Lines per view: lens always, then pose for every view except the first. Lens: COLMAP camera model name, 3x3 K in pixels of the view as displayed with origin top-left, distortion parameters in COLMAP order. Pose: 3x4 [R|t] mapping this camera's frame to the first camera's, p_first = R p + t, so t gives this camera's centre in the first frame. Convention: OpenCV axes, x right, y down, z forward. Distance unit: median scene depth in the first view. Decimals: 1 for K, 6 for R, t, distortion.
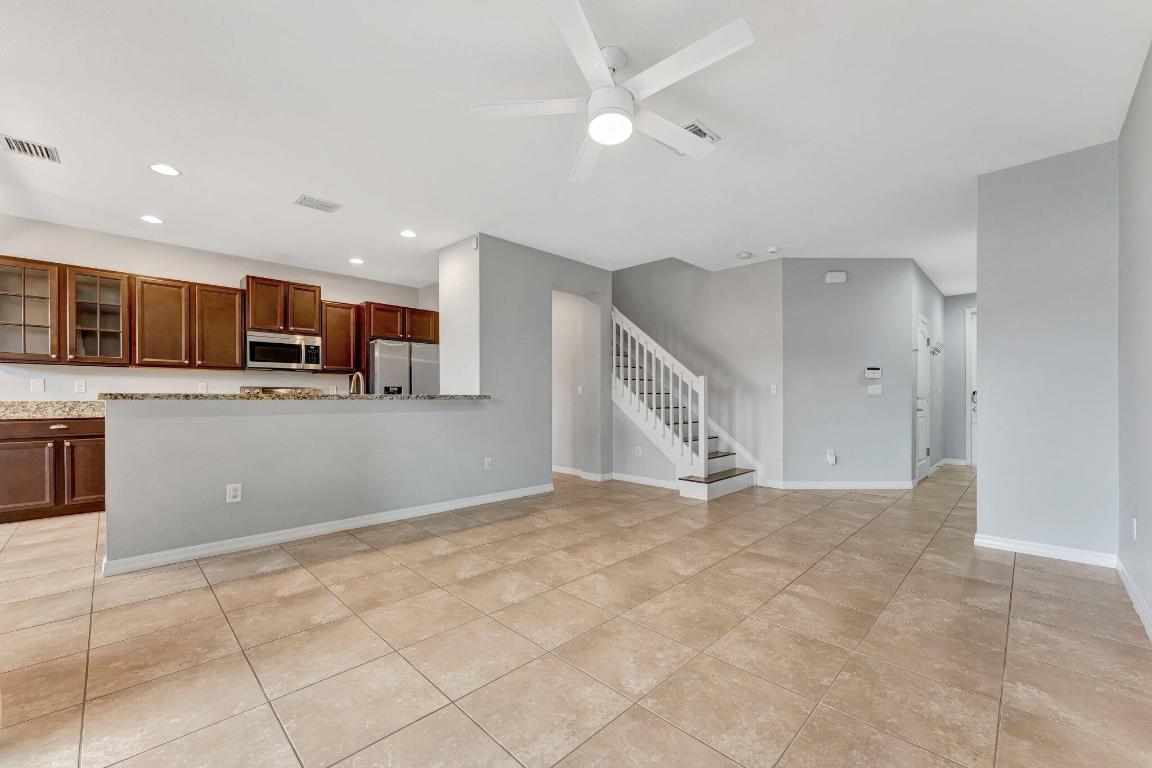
lens RADIAL K [[461.0, 0, 575.5], [0, 461.0, 400.4], [0, 0, 1]] dist [0.001769, 0.000255]
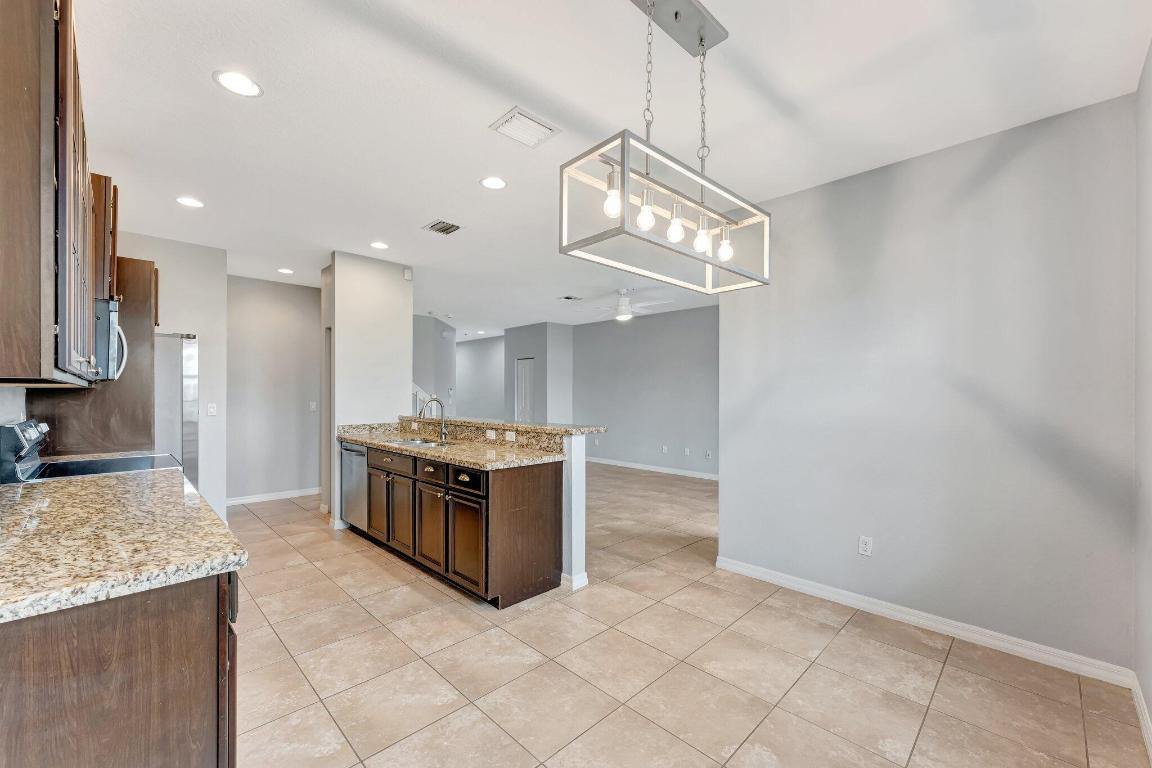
lens RADIAL K [[463.3, 0, 572.1], [0, 463.3, 393.6], [0, 0, 1]] dist [0.001786, 0.000217]
pose [[0.013066, -0.003664, 0.999908, -1.492251], [0.005288, 0.999980, 0.003596, -0.074241], [-0.999901, 0.005241, 0.013085, 0.690640]]
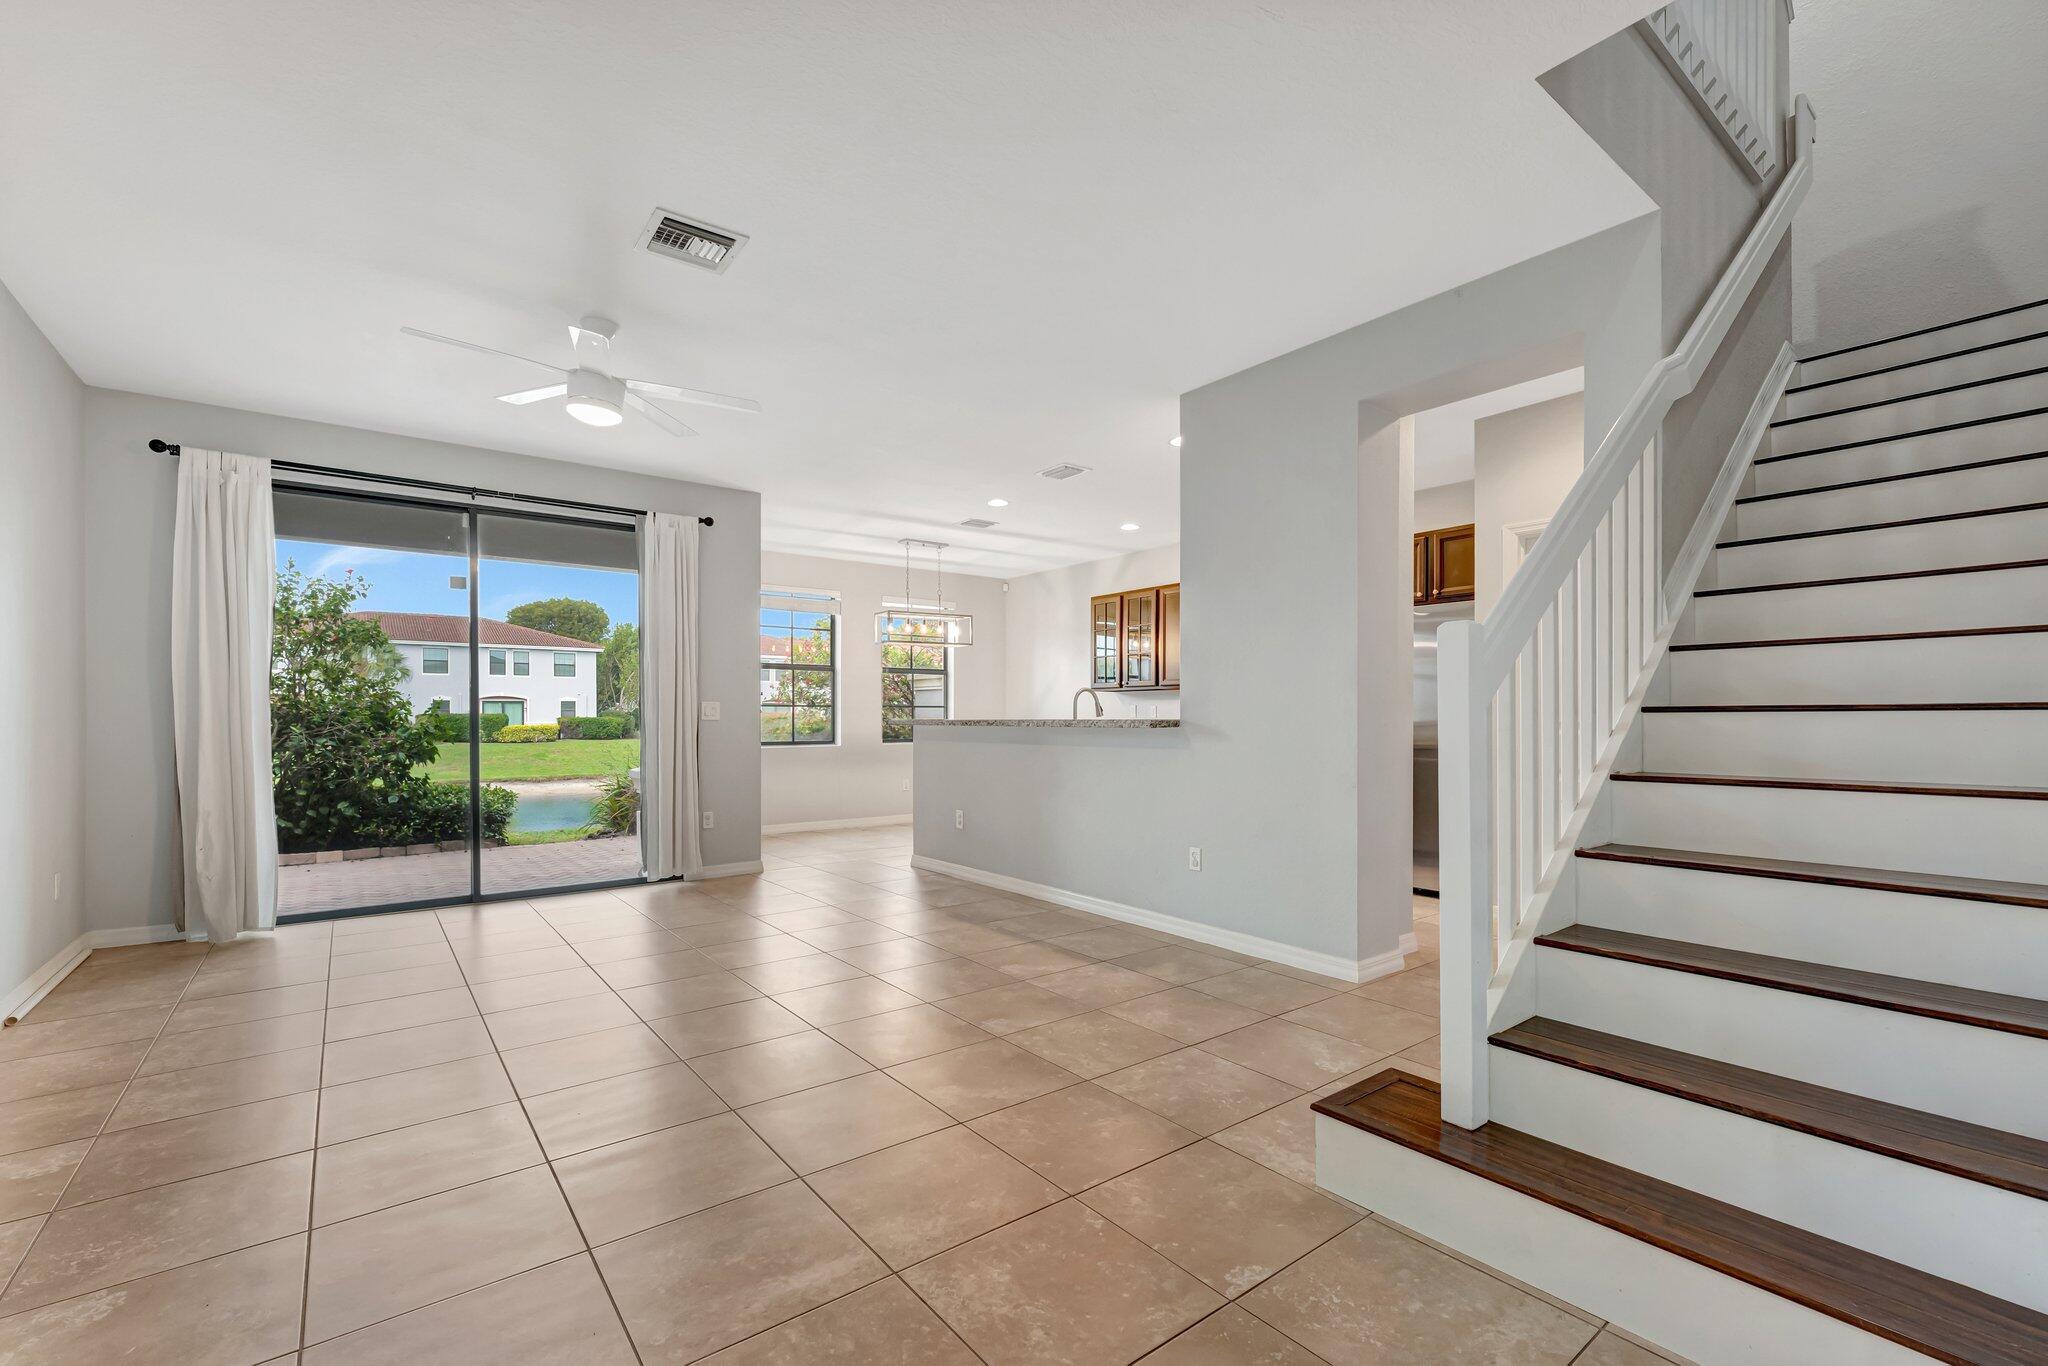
lens RADIAL K [[873.0, 0, 1025.1], [0, 873.0, 724.9], [0, 0, 1]] dist [0.000609, -0.000012]
pose [[-0.130501, 0.002320, -0.991446, 0.869433], [-0.007372, 0.999967, 0.003310, -0.007973], [0.991421, 0.007740, -0.130479, 1.090483]]
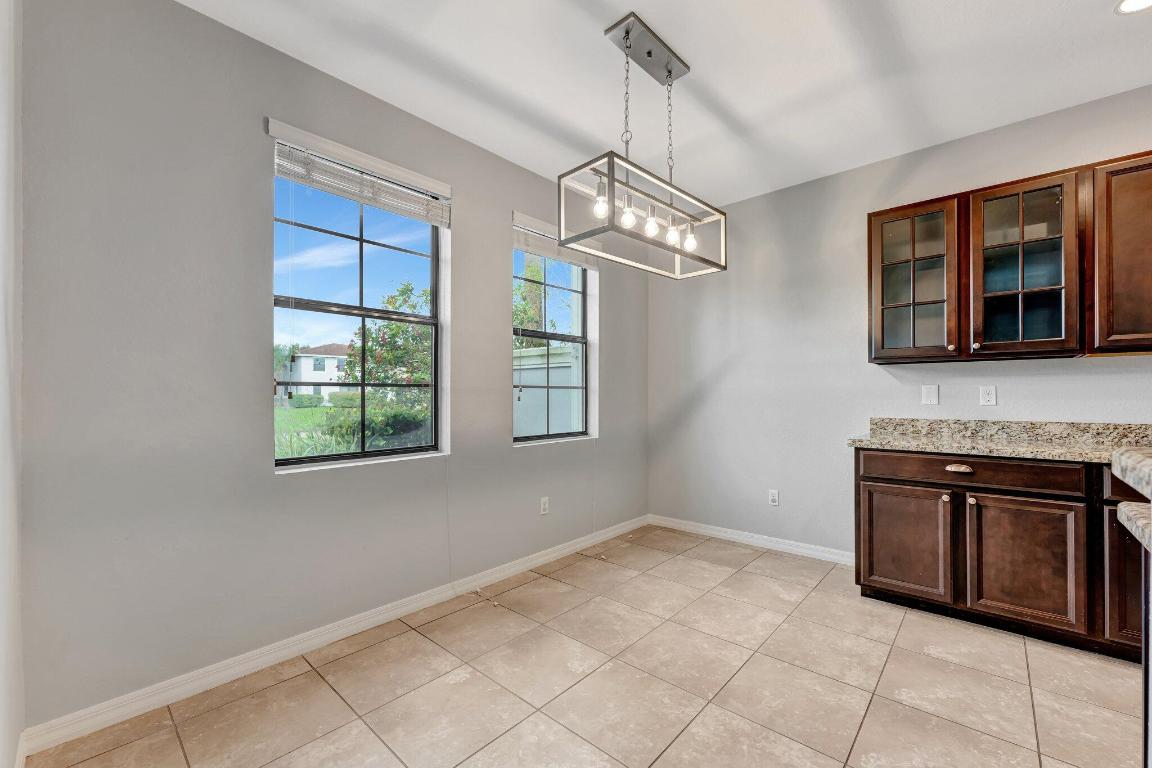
lens RADIAL K [[464.2, 0, 579.7], [0, 464.2, 395.2], [0, 0, 1]] dist [-0.002606, 0.000037]
pose [[0.050431, -0.003487, -0.998721, -0.562797], [-0.005362, 0.999979, -0.003762, -0.028776], [0.998713, 0.005545, 0.050412, 0.497364]]
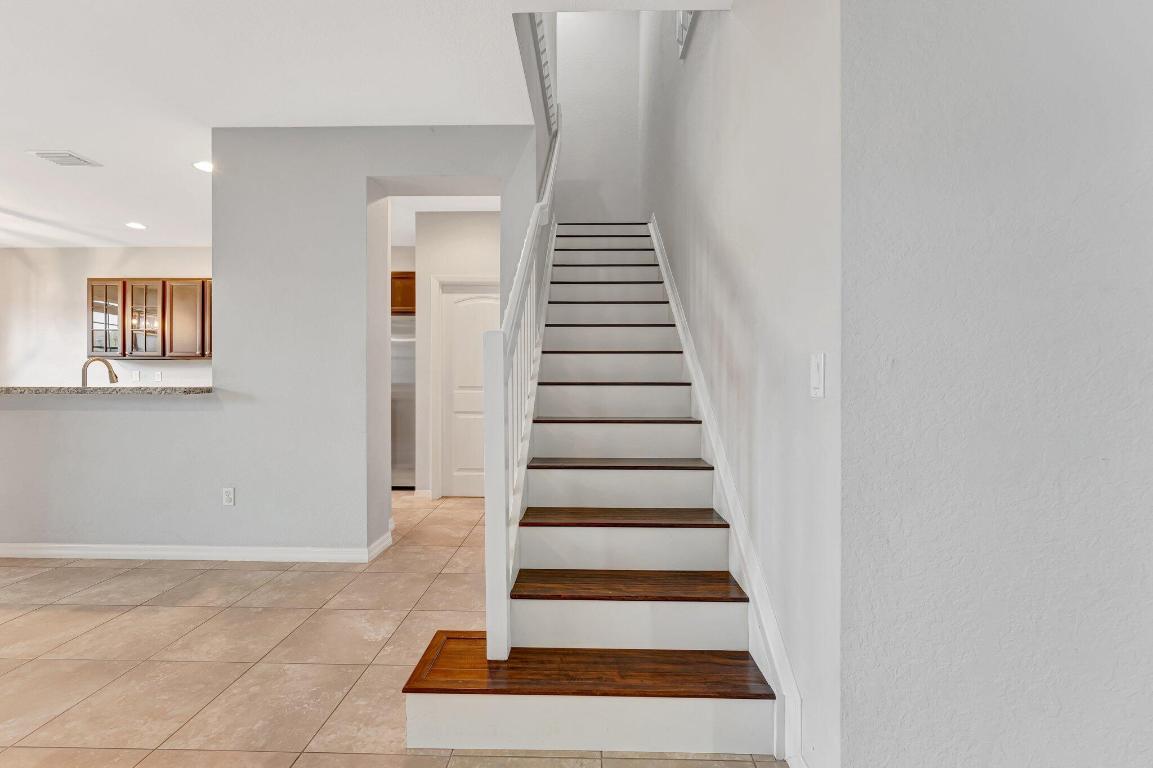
lens RADIAL K [[486.1, 0, 576.5], [0, 486.1, 384.0], [0, 0, 1]] dist [0.002480, 0.000746]
pose [[0.686273, 0.004993, -0.727327, 0.706588], [-0.006054, 0.999981, 0.001152, -0.021679], [0.727319, 0.003613, 0.686290, 1.030960]]
